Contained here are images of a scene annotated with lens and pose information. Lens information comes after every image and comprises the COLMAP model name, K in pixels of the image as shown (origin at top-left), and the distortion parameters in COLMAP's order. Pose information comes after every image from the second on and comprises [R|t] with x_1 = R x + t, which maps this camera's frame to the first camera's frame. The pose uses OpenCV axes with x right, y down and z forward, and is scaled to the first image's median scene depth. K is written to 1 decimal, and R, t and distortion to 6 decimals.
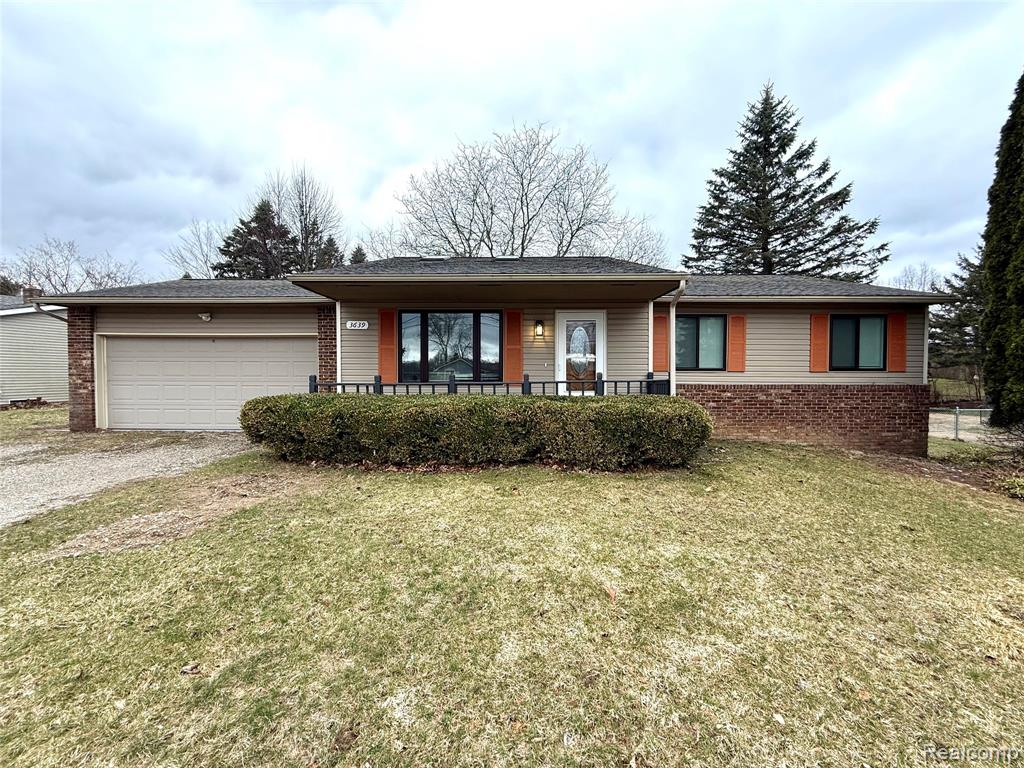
lens RADIAL K [[405.6, 0, 508.7], [0, 405.6, 383.9], [0, 0, 1]] dist [-0.001841, -0.000034]
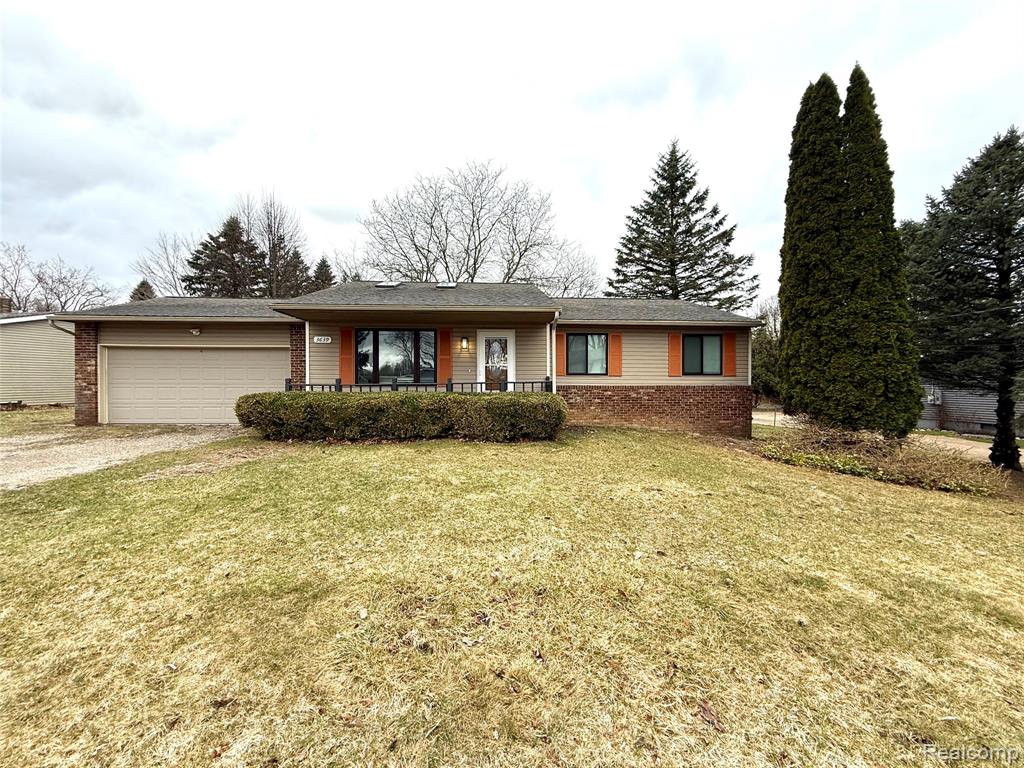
lens RADIAL K [[411.6, 0, 511.6], [0, 411.6, 381.3], [0, 0, 1]] dist [-0.003068, -0.000057]
pose [[0.996990, -0.001323, 0.077521, 0.109875], [0.003155, 0.999718, -0.023522, 0.017127], [-0.077468, 0.023695, 0.996713, -0.306705]]
